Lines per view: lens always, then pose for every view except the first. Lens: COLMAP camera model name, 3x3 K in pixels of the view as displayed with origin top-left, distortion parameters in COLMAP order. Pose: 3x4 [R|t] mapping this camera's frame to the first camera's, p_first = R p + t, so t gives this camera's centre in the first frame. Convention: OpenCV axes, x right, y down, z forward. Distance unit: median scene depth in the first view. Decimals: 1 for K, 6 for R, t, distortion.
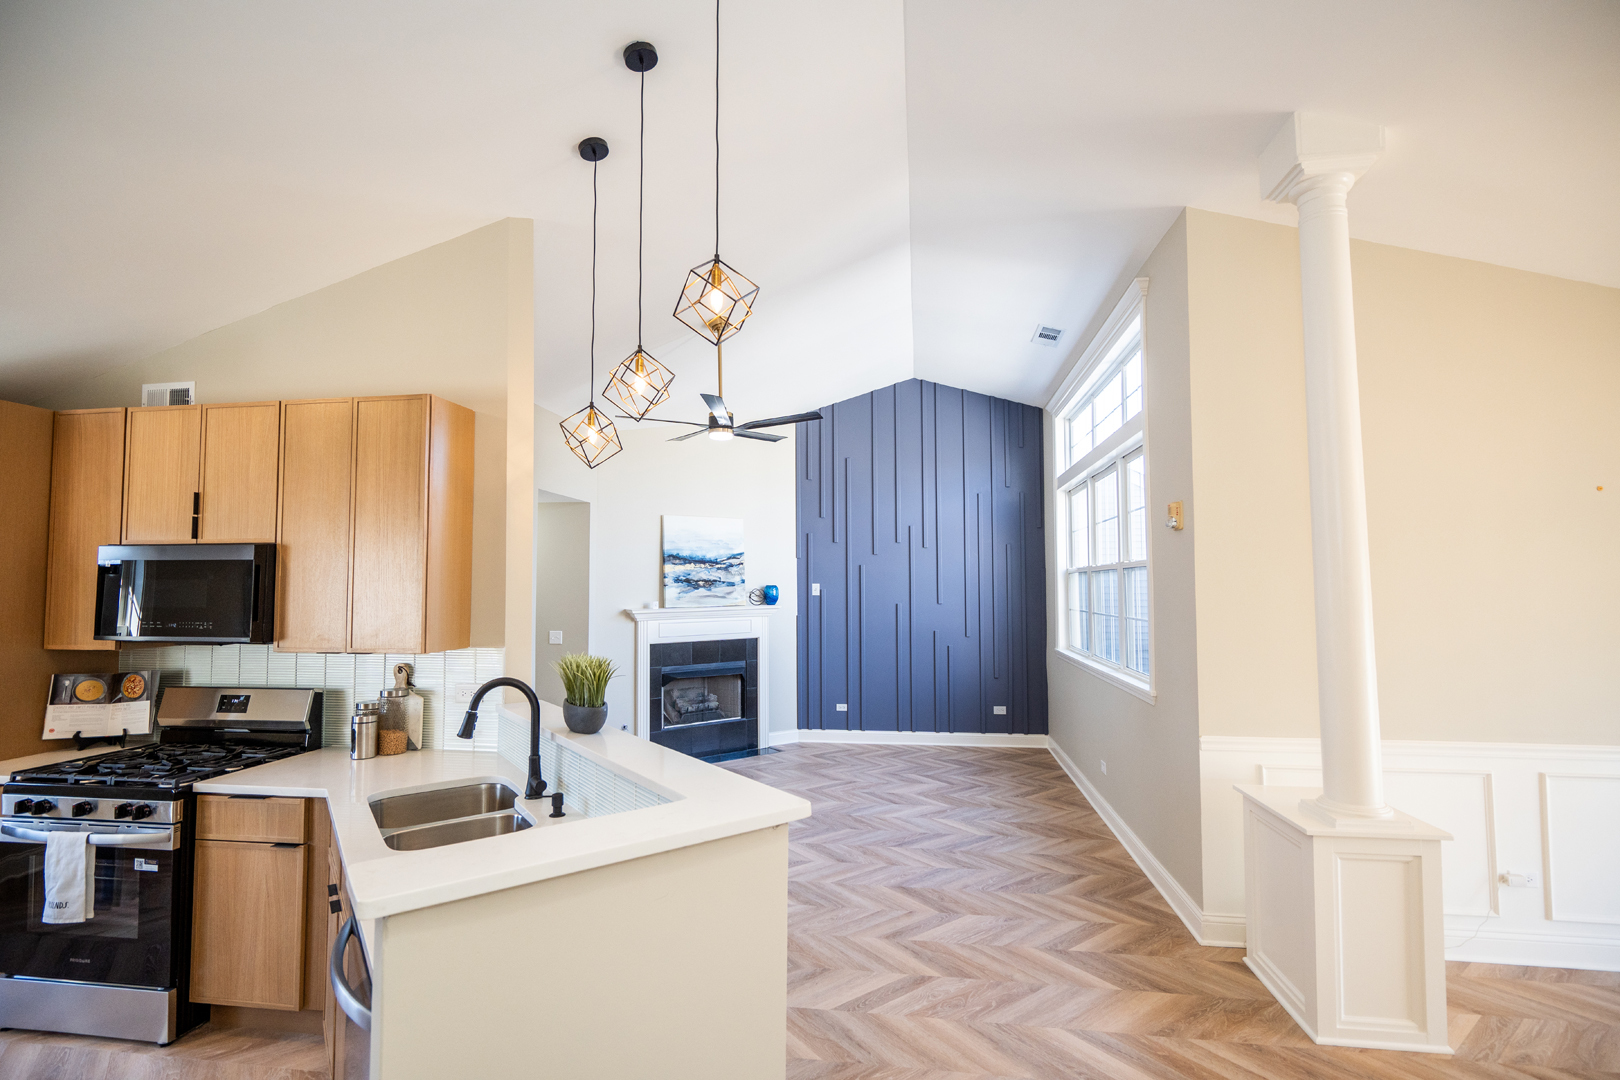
lens RADIAL K [[734.2, 0, 808.4], [0, 734.2, 550.6], [0, 0, 1]] dist [0.000471, 0.000146]
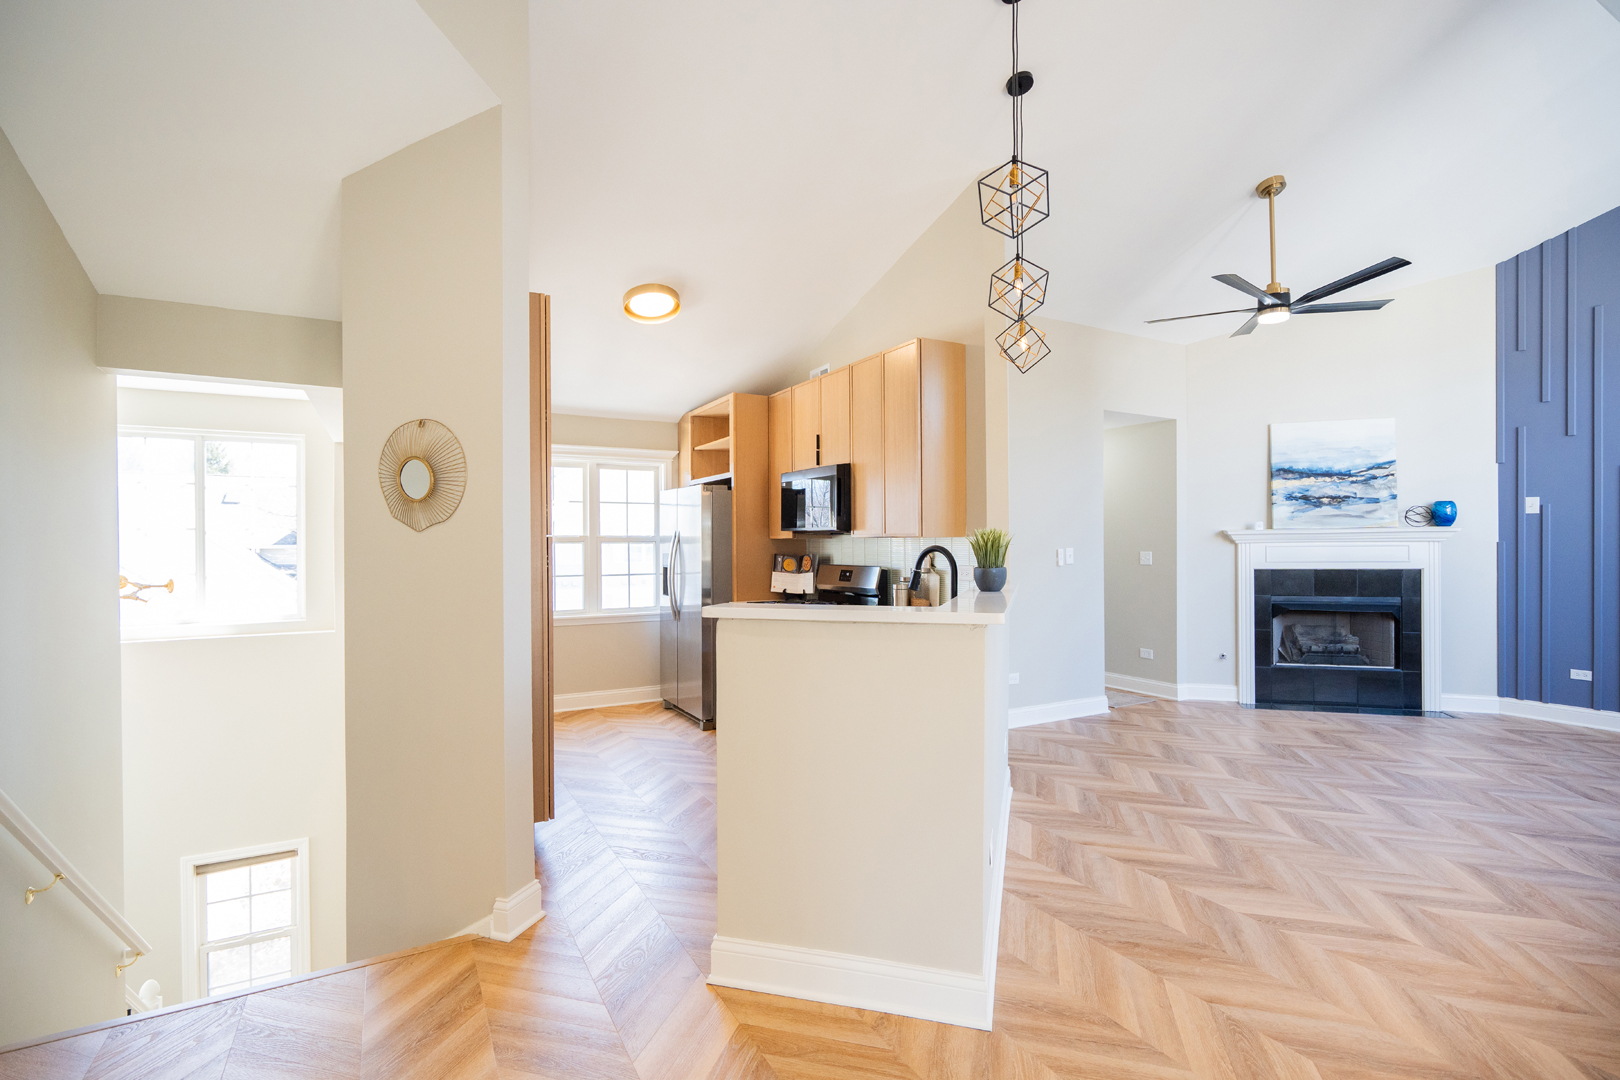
lens RADIAL K [[753.7, 0, 810.0], [0, 753.7, 540.0], [0, 0, 1]] dist [0.001849, 0.000527]
pose [[0.615668, -0.000733, -0.788005, 0.171186], [0.040654, 0.998697, 0.030835, 0.039362], [0.786956, -0.051020, 0.614896, 0.004183]]
